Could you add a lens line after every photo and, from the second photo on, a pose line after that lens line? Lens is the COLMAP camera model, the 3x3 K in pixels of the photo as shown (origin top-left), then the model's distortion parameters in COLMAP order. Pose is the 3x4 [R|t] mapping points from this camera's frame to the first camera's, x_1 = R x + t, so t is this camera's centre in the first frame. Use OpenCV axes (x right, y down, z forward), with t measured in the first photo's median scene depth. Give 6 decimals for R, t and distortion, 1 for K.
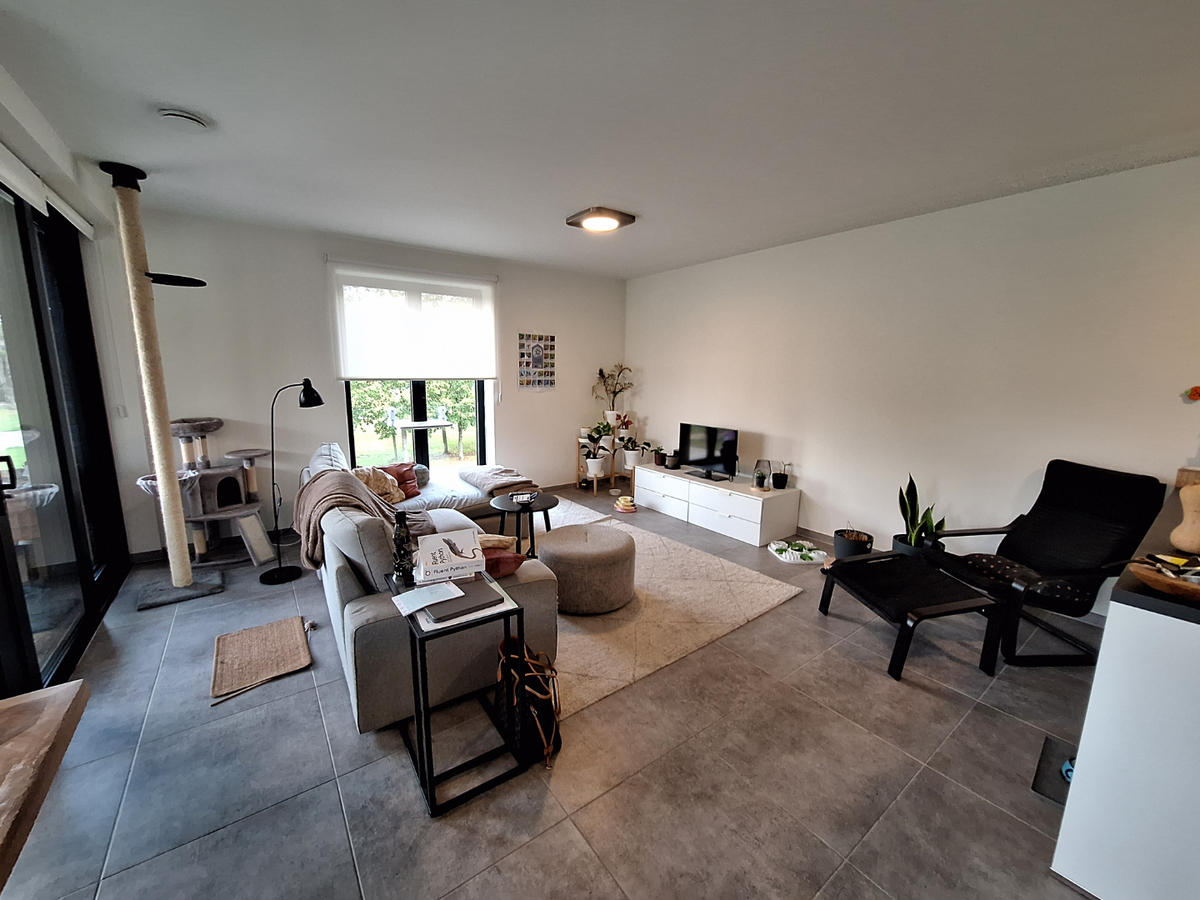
lens RADIAL K [[474.3, 0, 593.8], [0, 474.3, 451.8], [0, 0, 1]] dist [0.000450, 0.000294]
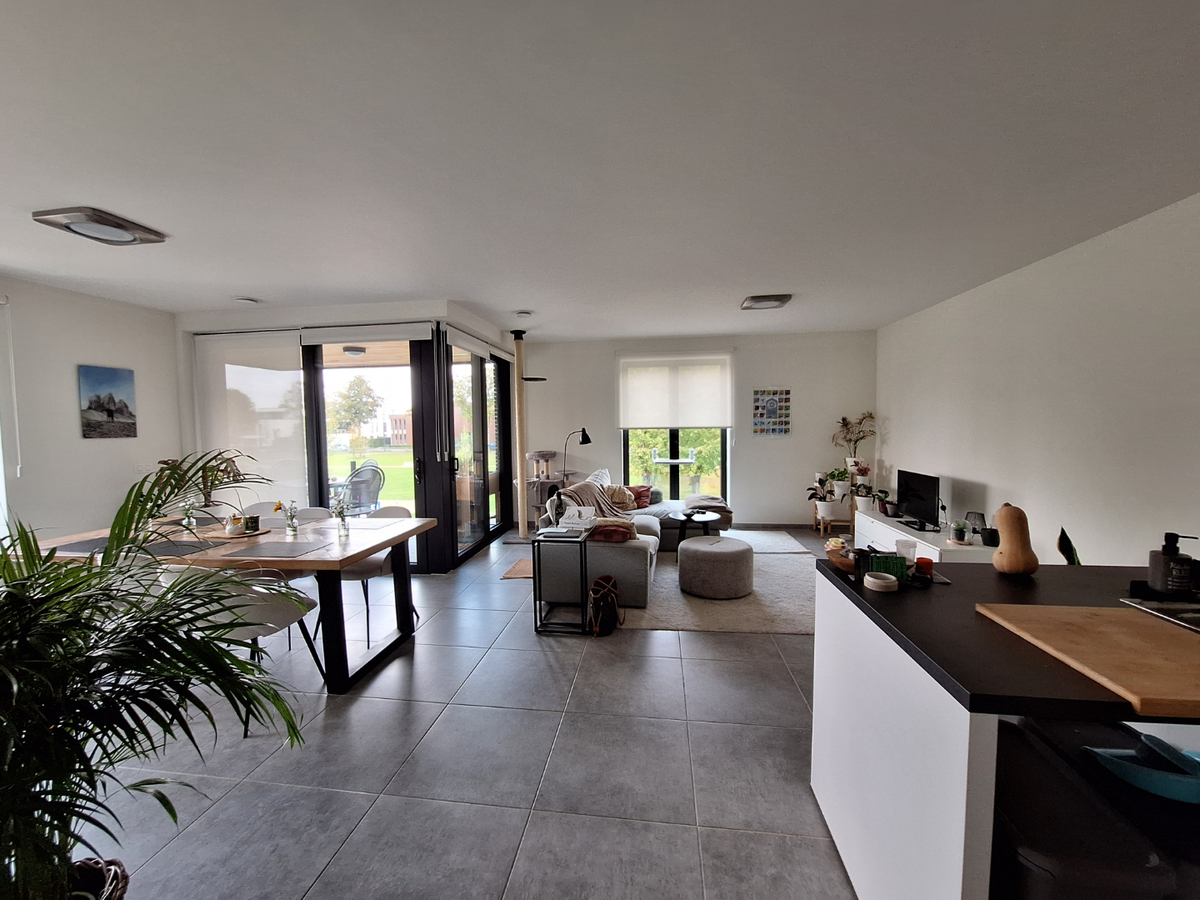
lens RADIAL K [[476.9, 0, 600.0], [0, 476.9, 450.0], [0, 0, 1]] dist [-0.000915, 0.000192]
pose [[0.738765, 0.021841, -0.673609, 0.394771], [-0.095894, 0.992713, -0.072981, 0.028943], [0.667106, 0.118511, 0.735476, -0.143935]]
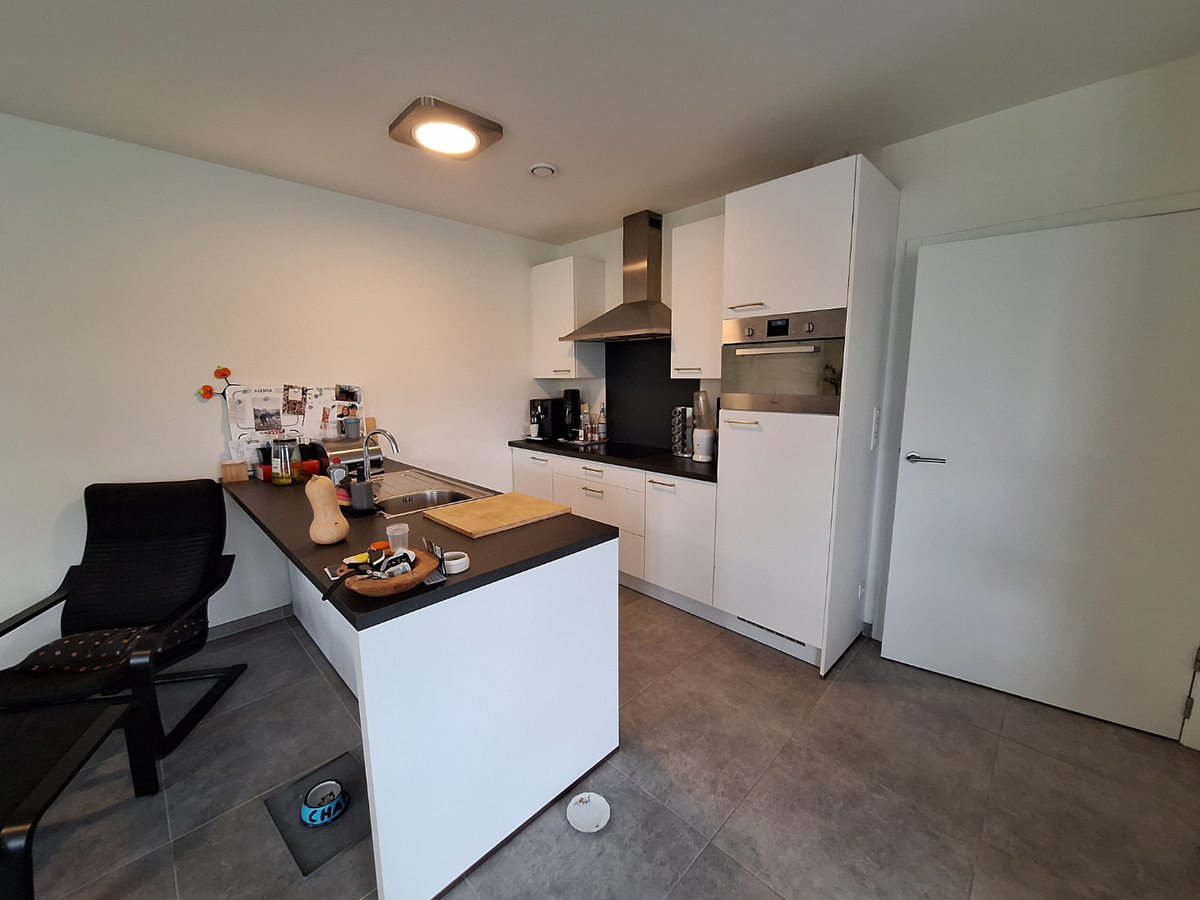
lens RADIAL K [[476.9, 0, 600.0], [0, 476.9, 450.0], [0, 0, 1]] dist [-0.000915, 0.000192]
pose [[-0.151729, -0.167128, 0.974190, 0.054425], [0.172523, 0.965994, 0.192592, -0.026451], [-0.973249, 0.197292, -0.117736, 0.155503]]
